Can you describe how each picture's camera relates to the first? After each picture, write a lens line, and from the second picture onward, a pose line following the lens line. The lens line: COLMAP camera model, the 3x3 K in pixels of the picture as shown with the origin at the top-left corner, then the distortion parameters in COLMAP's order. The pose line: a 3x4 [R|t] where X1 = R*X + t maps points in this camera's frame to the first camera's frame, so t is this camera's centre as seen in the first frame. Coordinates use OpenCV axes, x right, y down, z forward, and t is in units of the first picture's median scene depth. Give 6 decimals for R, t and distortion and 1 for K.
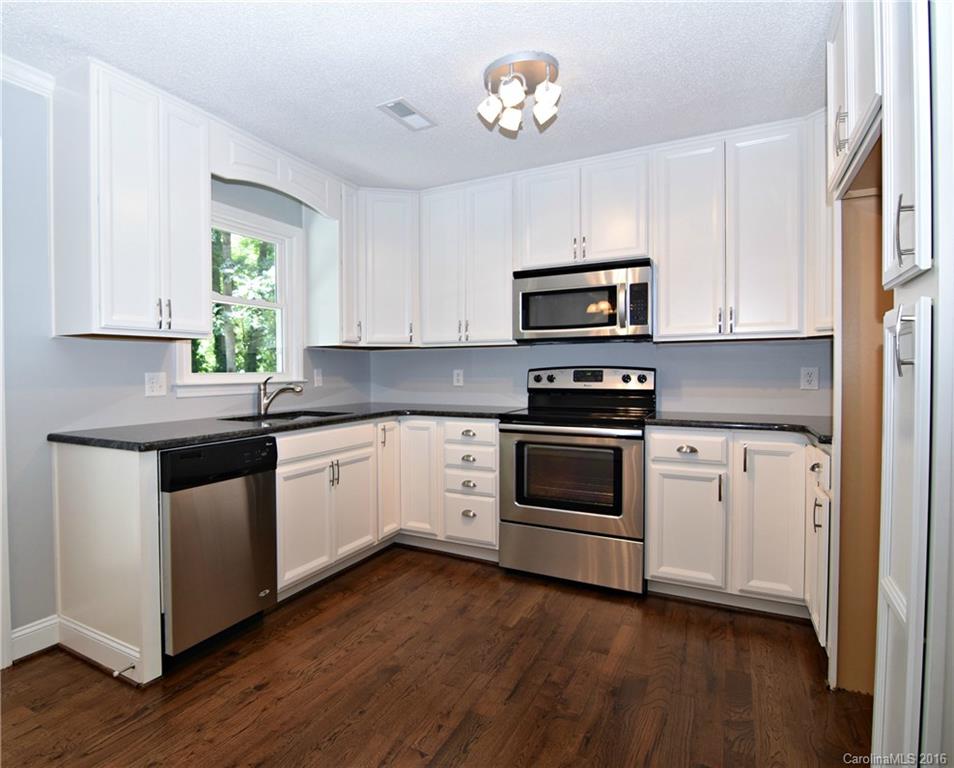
lens RADIAL K [[566.4, 0, 366.7], [0, 566.4, 383.3], [0, 0, 1]] dist [0.000313, -0.015814]
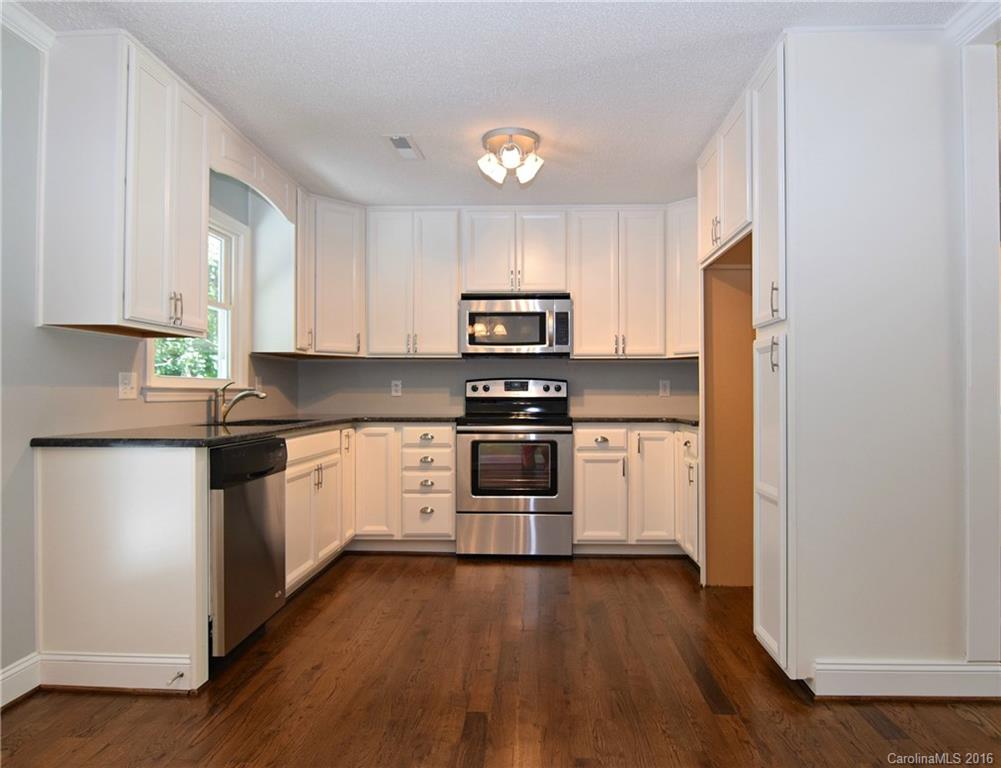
lens RADIAL K [[628.9, 0, 525.4], [0, 628.9, 386.3], [0, 0, 1]] dist [-0.005373, -0.004380]
pose [[0.852437, 0.012334, 0.522685, -0.324062], [0.005825, 0.999436, -0.033084, 0.035531], [-0.522798, 0.031247, 0.851884, -0.151271]]
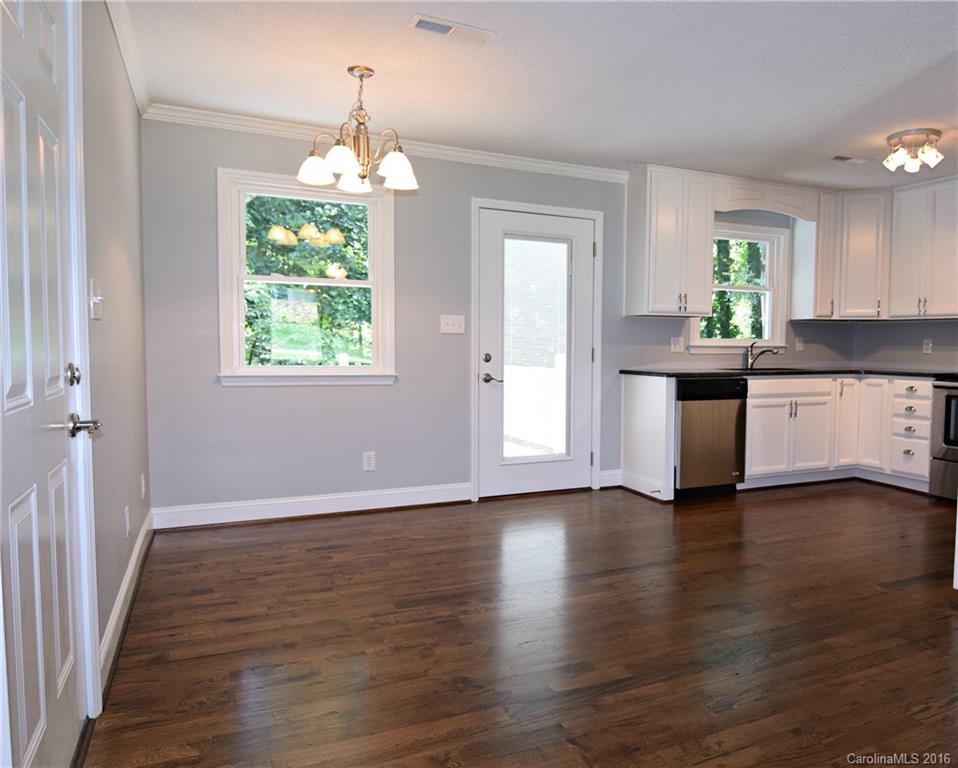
lens RADIAL K [[707.4, 0, 573.5], [0, 707.4, 386.9], [0, 0, 1]] dist [0.002508, 0.000521]
pose [[0.869620, 0.044153, -0.491743, 0.331350], [-0.025911, 0.998702, 0.043851, 0.037347], [0.493041, -0.025392, 0.869635, -0.814140]]
